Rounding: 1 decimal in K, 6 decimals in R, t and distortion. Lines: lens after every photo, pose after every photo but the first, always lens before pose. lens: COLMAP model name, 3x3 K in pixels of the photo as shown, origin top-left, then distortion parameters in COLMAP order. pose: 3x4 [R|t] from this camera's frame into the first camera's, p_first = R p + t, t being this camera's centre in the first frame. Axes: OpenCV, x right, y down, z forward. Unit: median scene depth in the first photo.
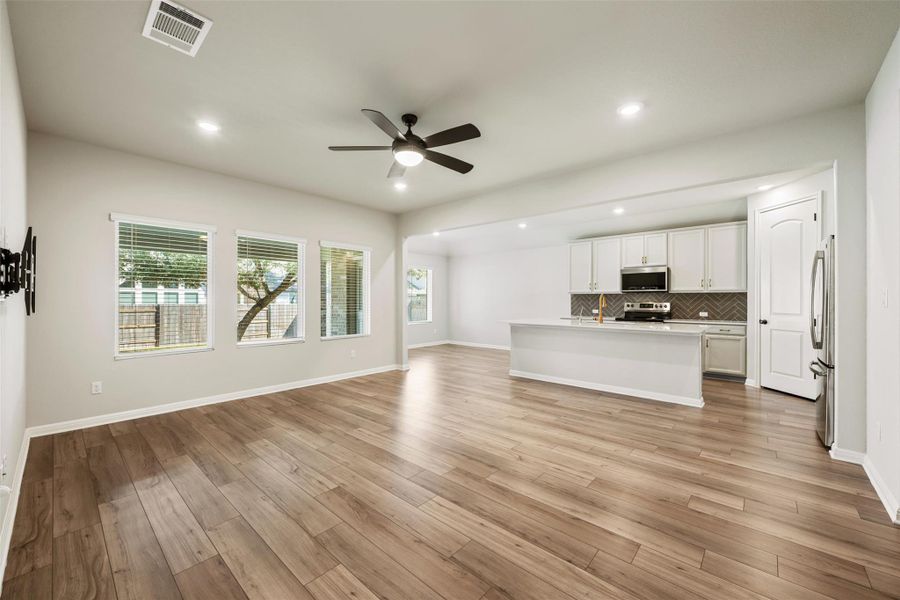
lens RADIAL K [[354.1, 0, 449.6], [0, 354.1, 299.5], [0, 0, 1]] dist [-0.001233, -0.000307]
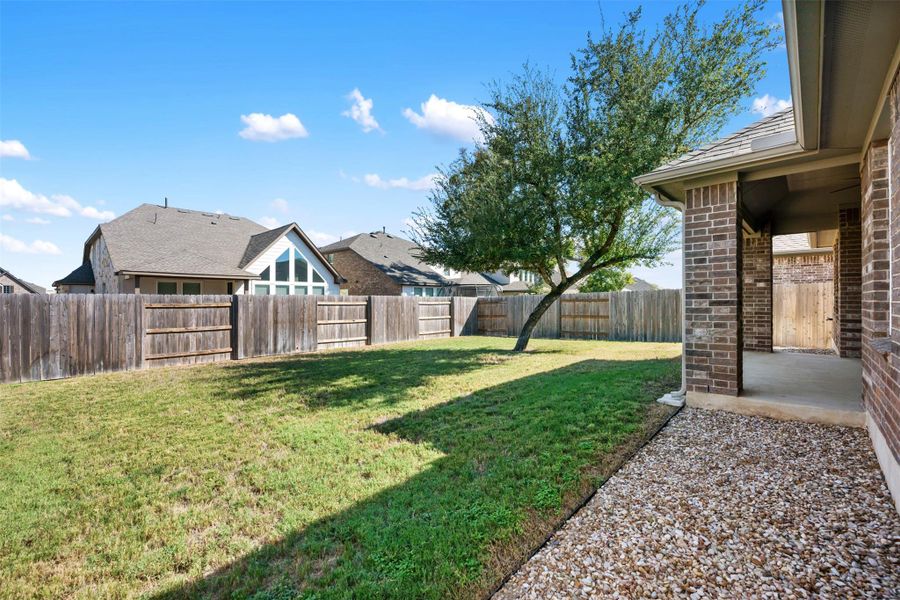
lens RADIAL K [[382.8, 0, 449.8], [0, 382.8, 300.0], [0, 0, 1]] dist [-0.010267, -0.000093]
pose [[0.999602, 0.000257, -0.028224, -0.589364], [-0.000186, 0.999997, 0.002536, 0.021117], [0.028224, -0.002529, 0.999598, 0.073981]]
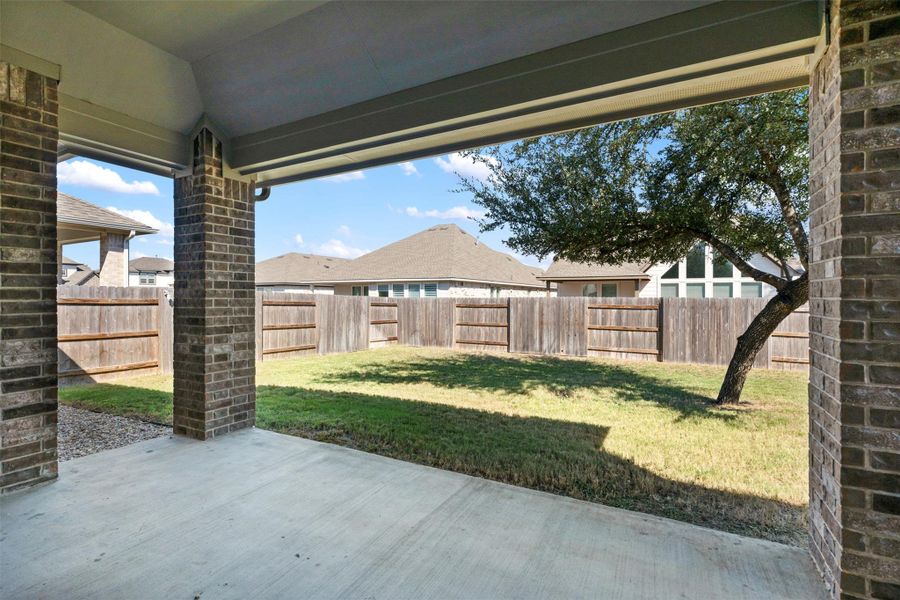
lens RADIAL K [[422.4, 0, 451.1], [0, 422.4, 298.3], [0, 0, 1]] dist [-0.003888, 0.000876]
pose [[0.230523, 0.004729, -0.973055, -0.142172], [0.001077, 0.999986, 0.005115, 0.010332], [0.973066, -0.002227, 0.230514, 0.426977]]
